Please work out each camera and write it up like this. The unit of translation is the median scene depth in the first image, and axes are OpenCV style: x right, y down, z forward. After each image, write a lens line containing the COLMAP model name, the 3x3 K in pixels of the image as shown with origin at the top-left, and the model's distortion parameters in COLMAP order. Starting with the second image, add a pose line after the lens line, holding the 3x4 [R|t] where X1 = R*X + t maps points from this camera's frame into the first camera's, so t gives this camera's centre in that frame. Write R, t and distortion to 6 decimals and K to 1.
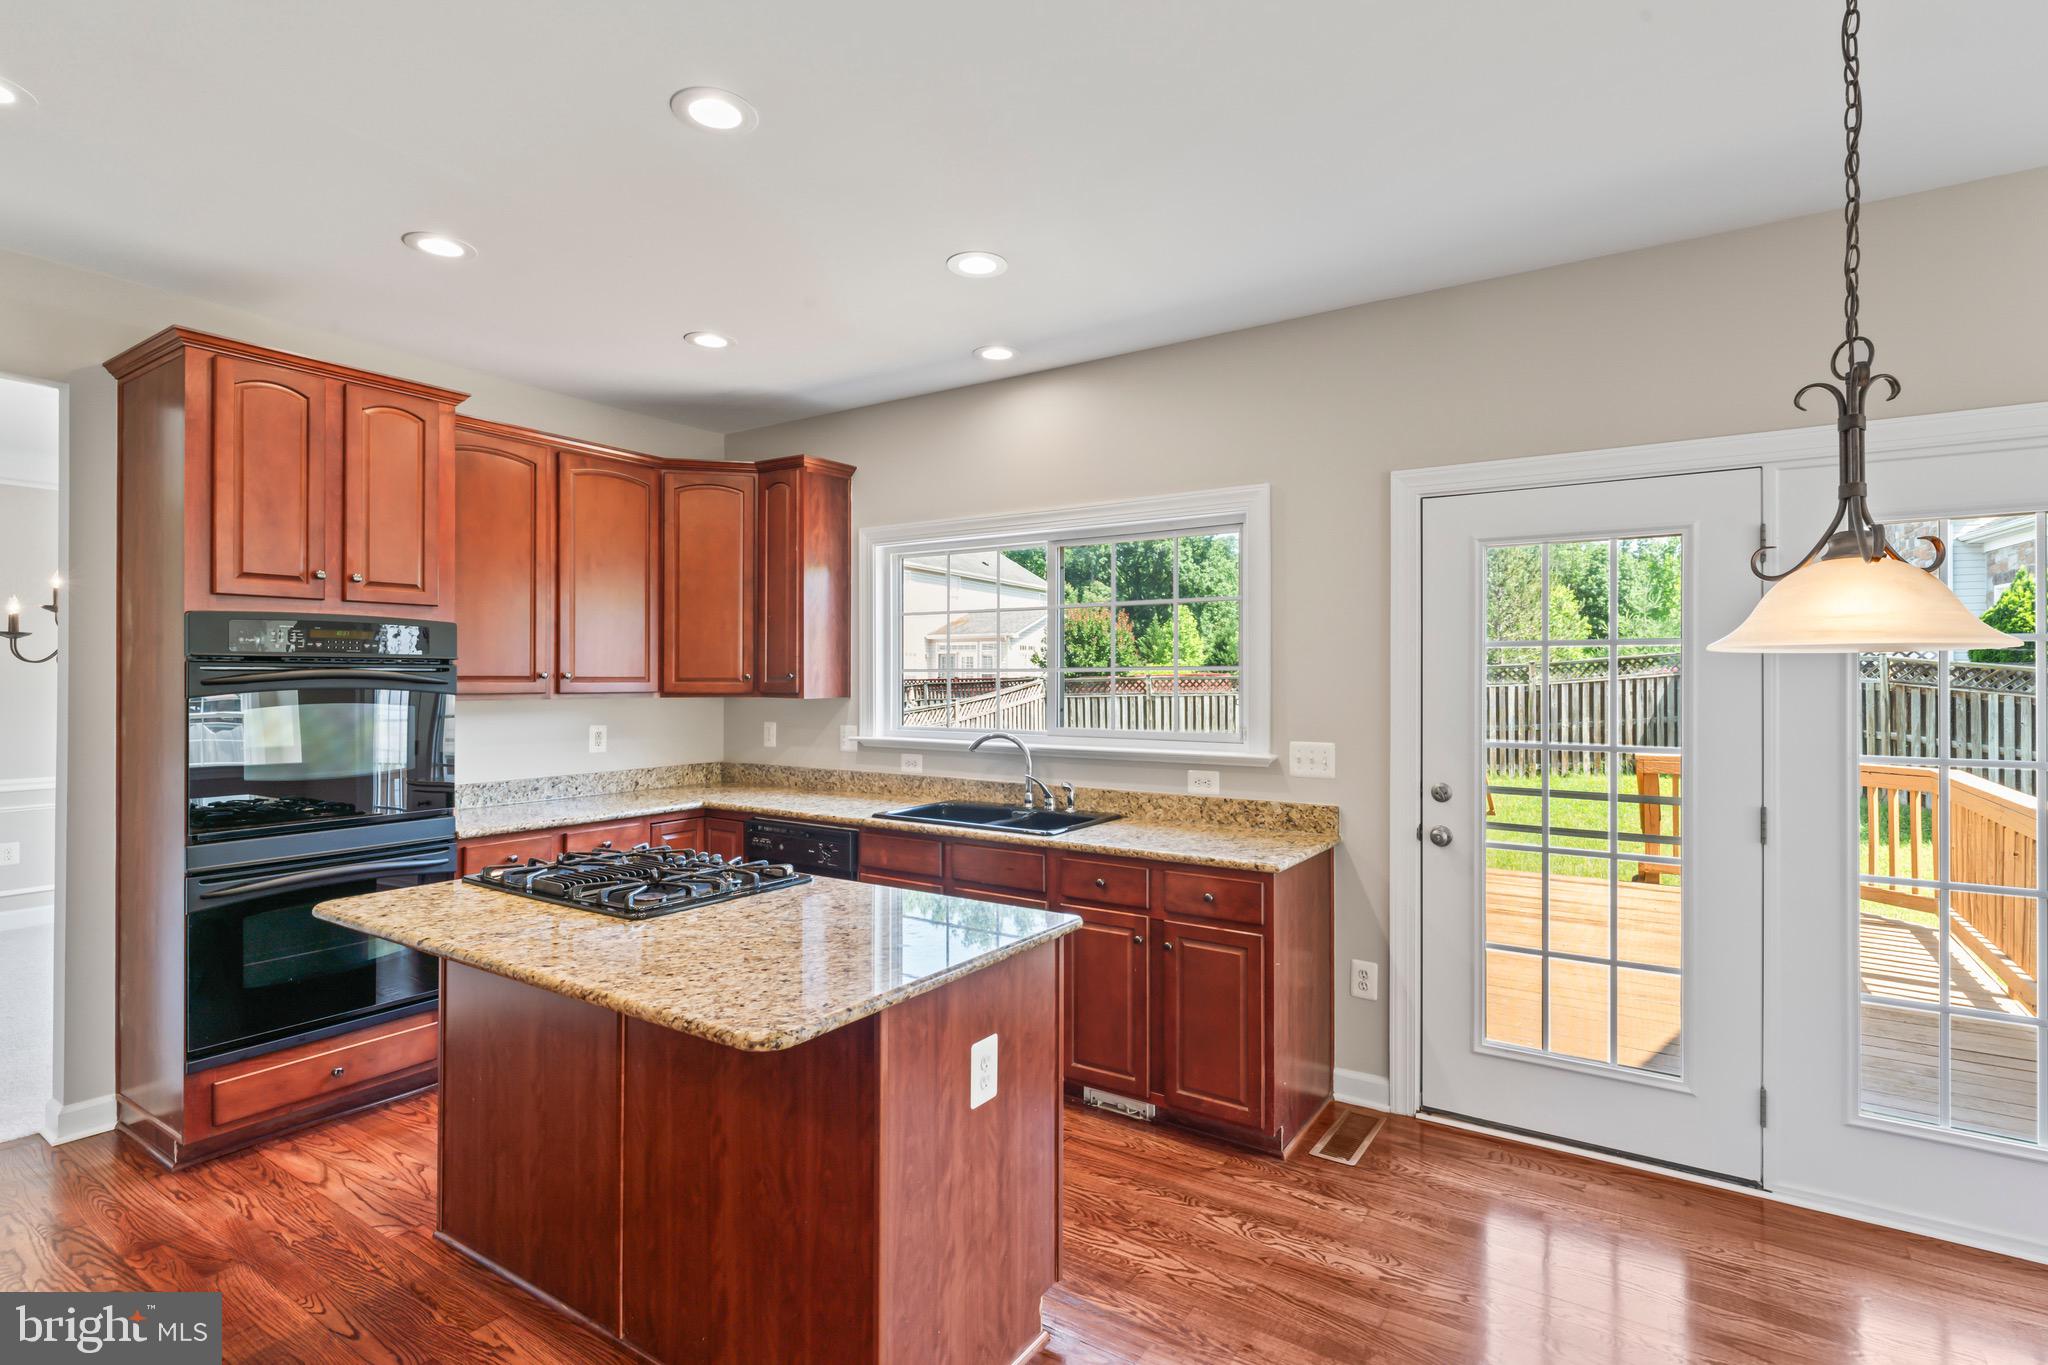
lens RADIAL K [[990.3, 0, 1023.7], [0, 990.3, 674.2], [0, 0, 1]] dist [-0.001784, 0.000864]
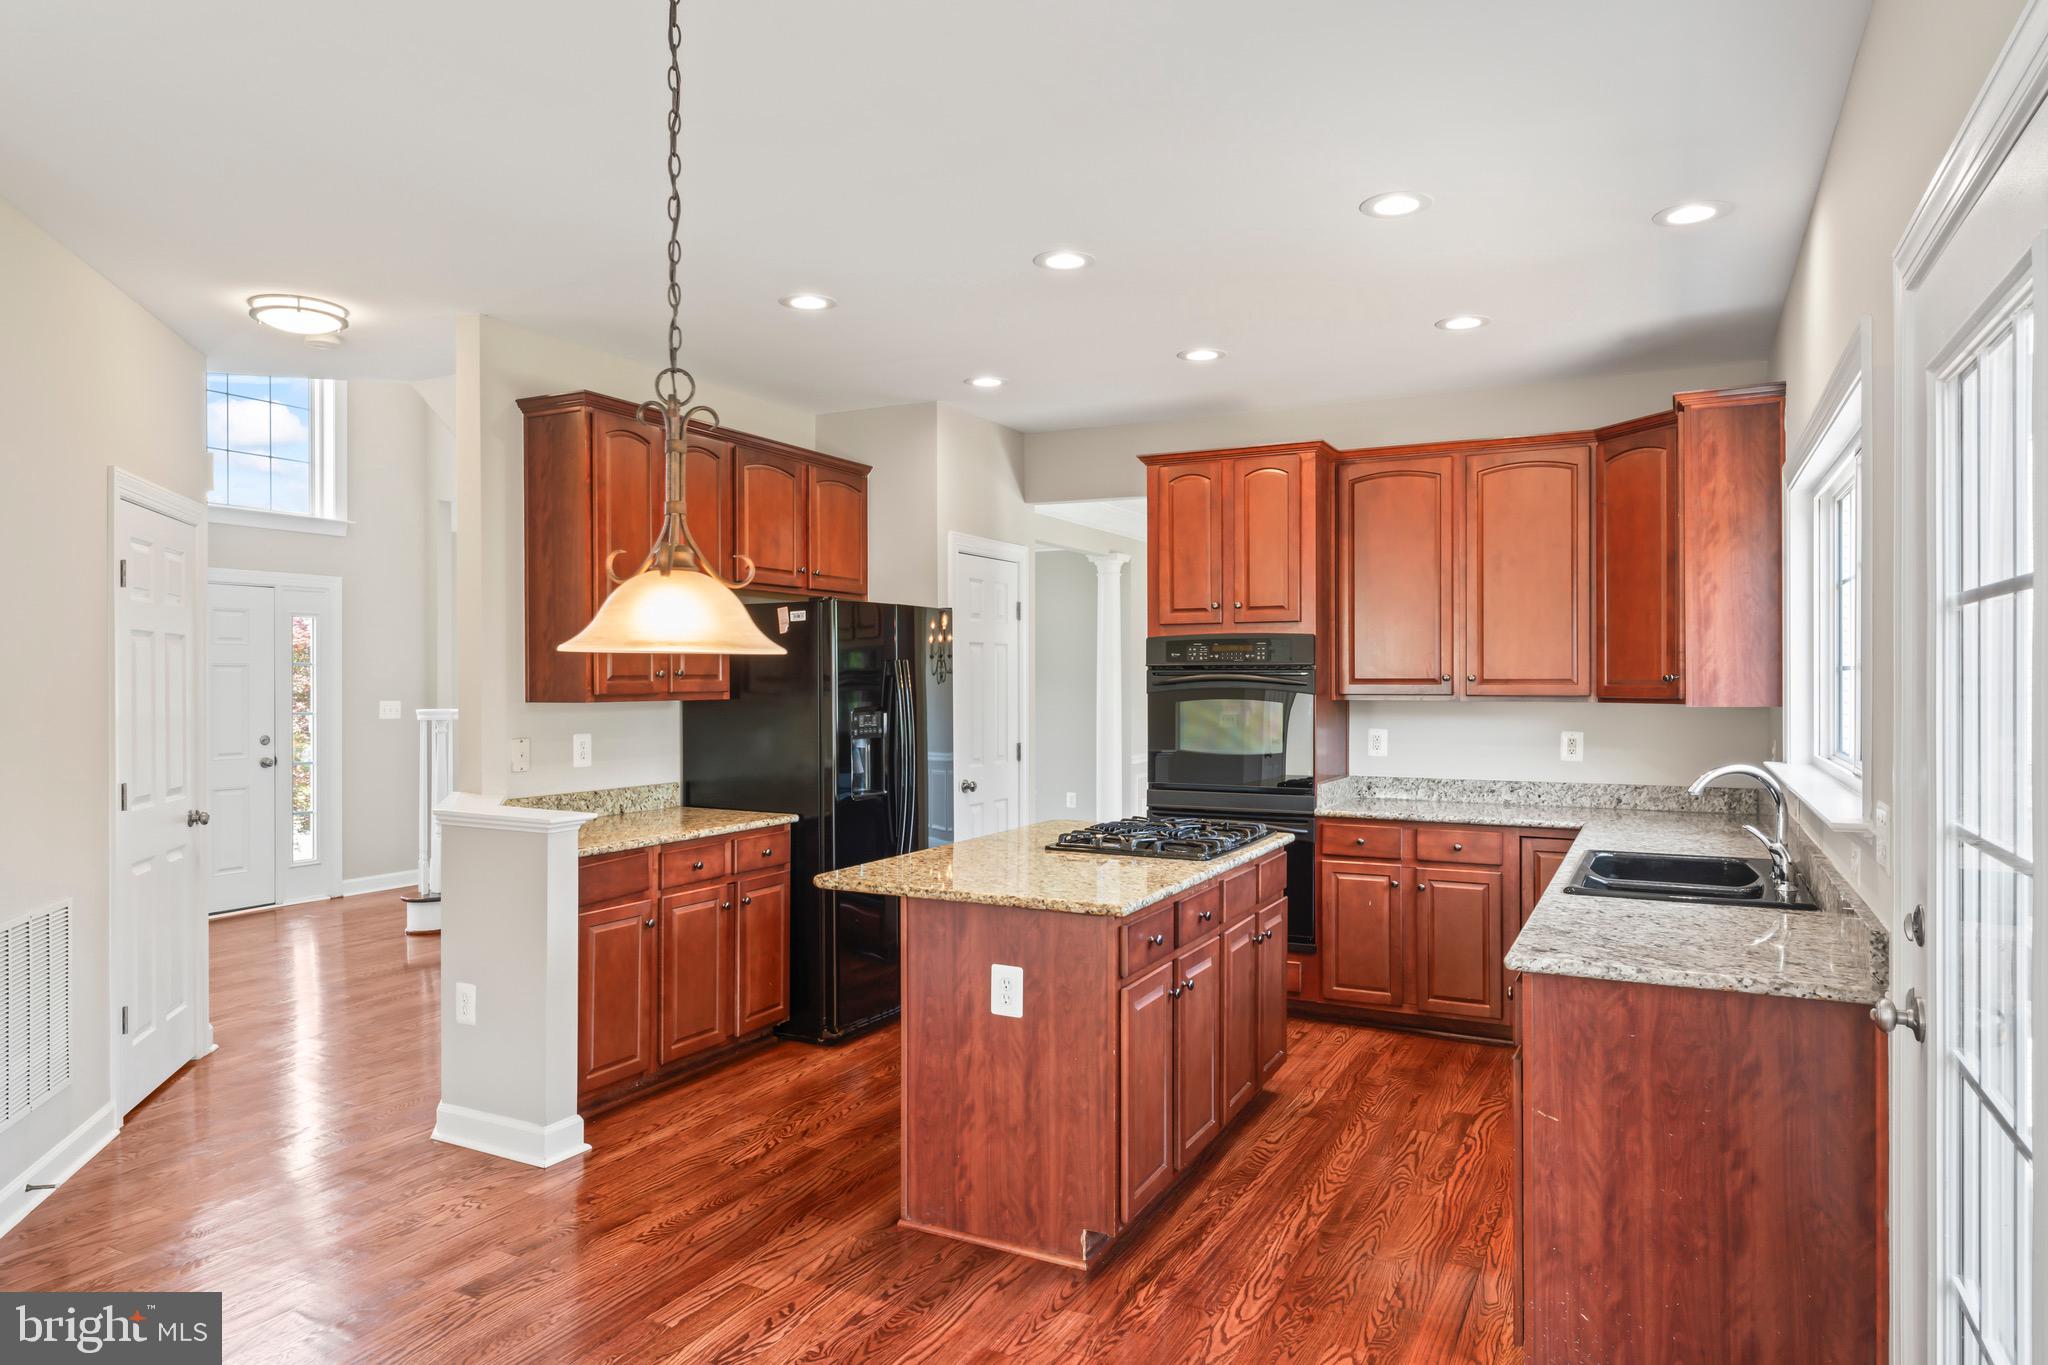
lens RADIAL K [[1256.3, 0, 1023.5], [0, 1256.3, 681.7], [0, 0, 1]] dist [0.004030, -0.002724]
pose [[0.113700, 0.000045, -0.993515, 0.900594], [0.005134, 0.999987, 0.000633, 0.002851], [0.993502, -0.005172, 0.113698, 0.485875]]
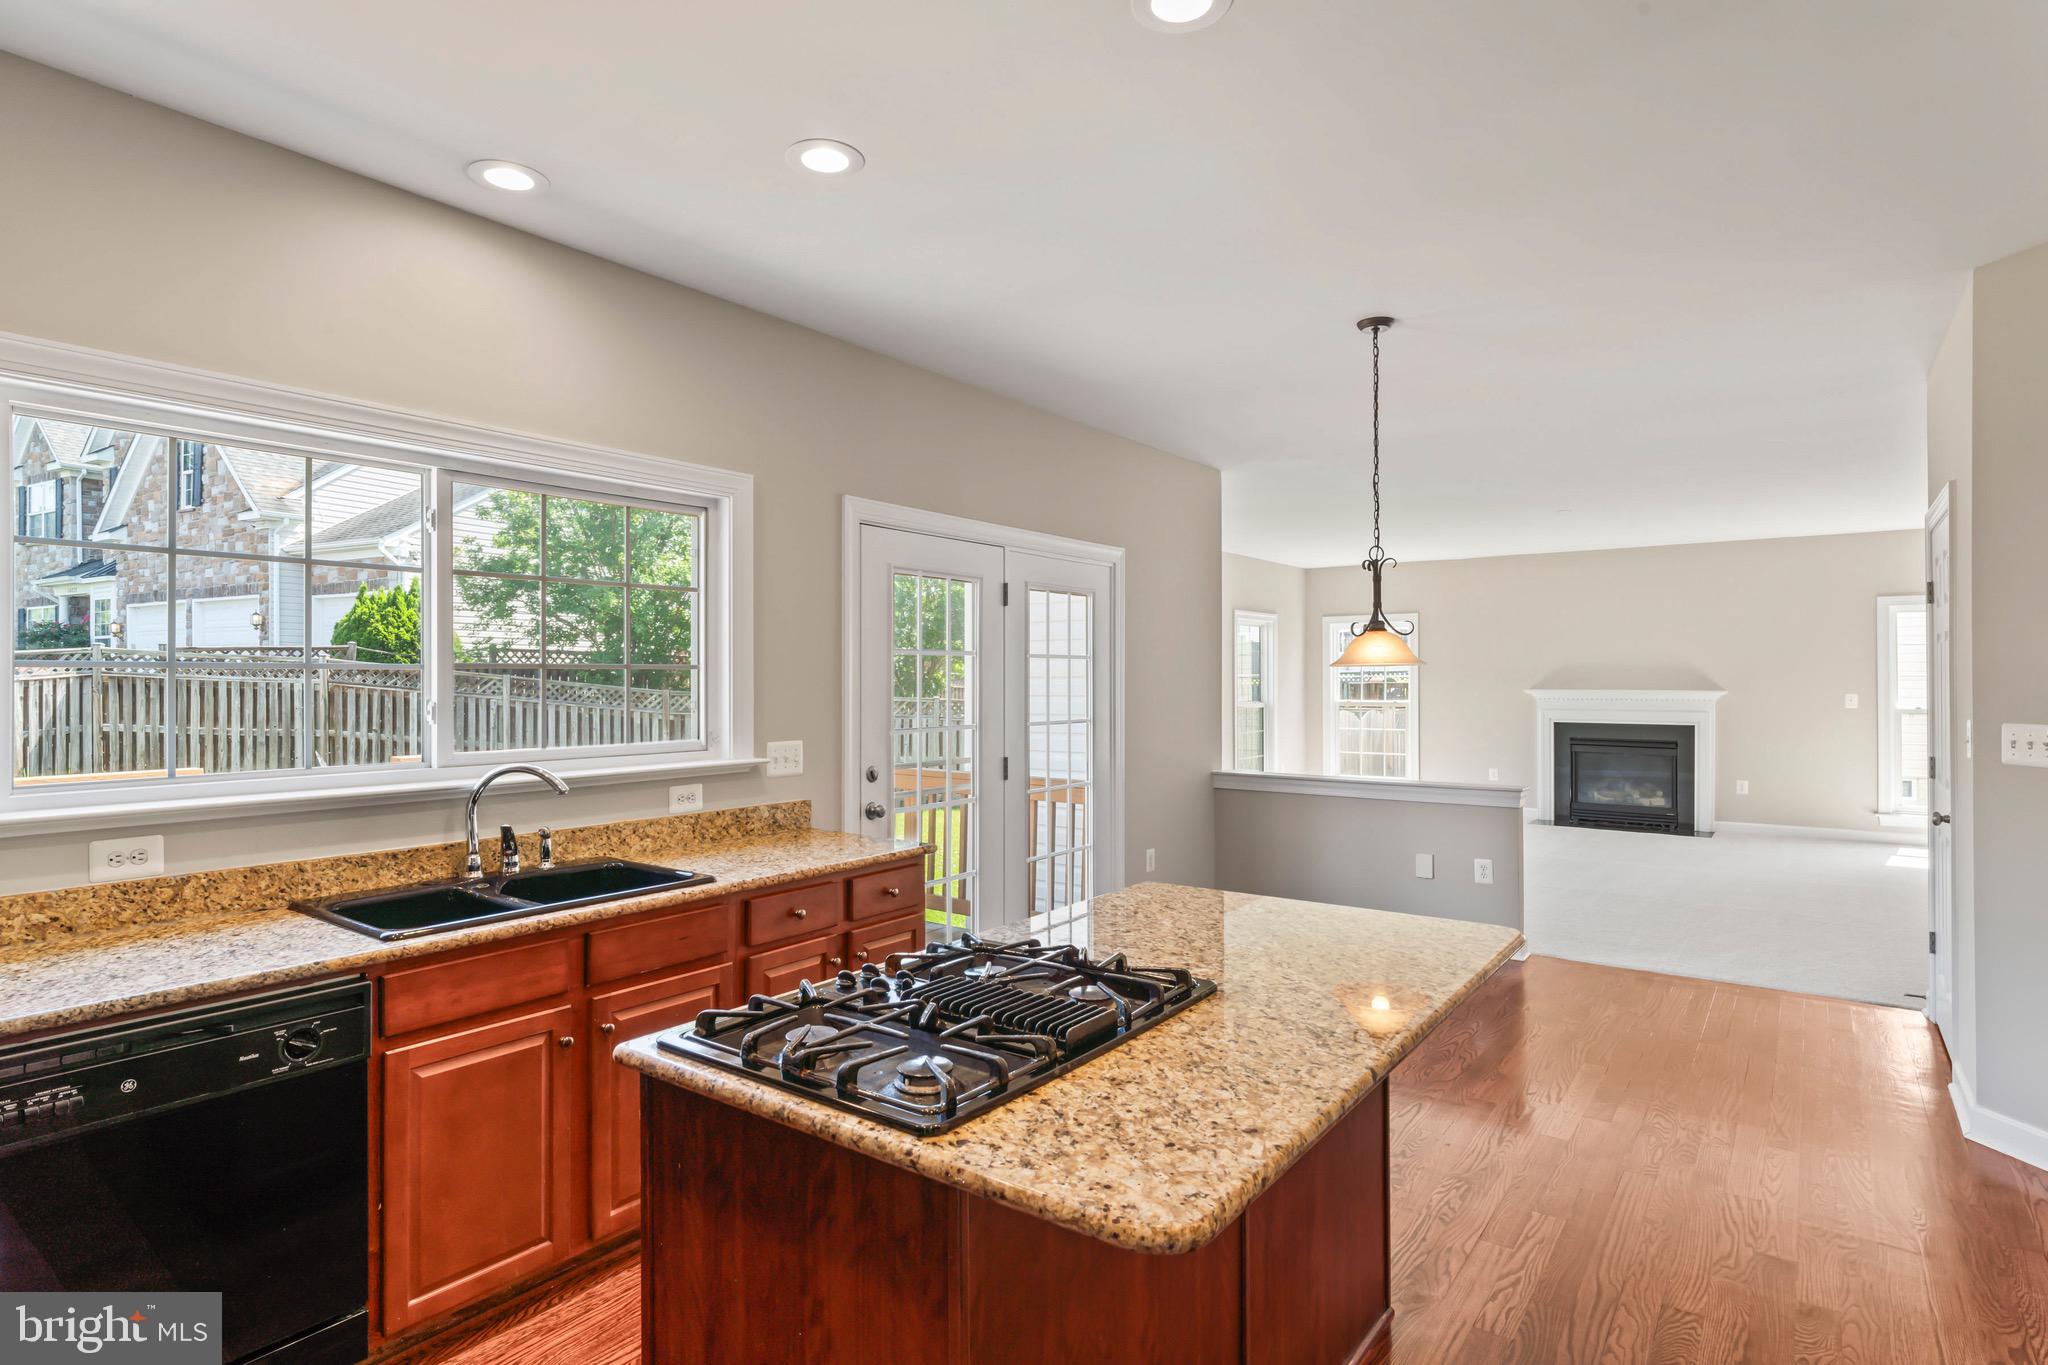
lens RADIAL K [[1058.7, 0, 1026.4], [0, 1058.7, 674.7], [0, 0, 1]] dist [0.002817, -0.001501]
pose [[0.056790, 0.001672, 0.998385, -0.787559], [-0.001549, 0.999998, -0.001587, 0.001705], [-0.998385, -0.001456, 0.056792, 0.699317]]
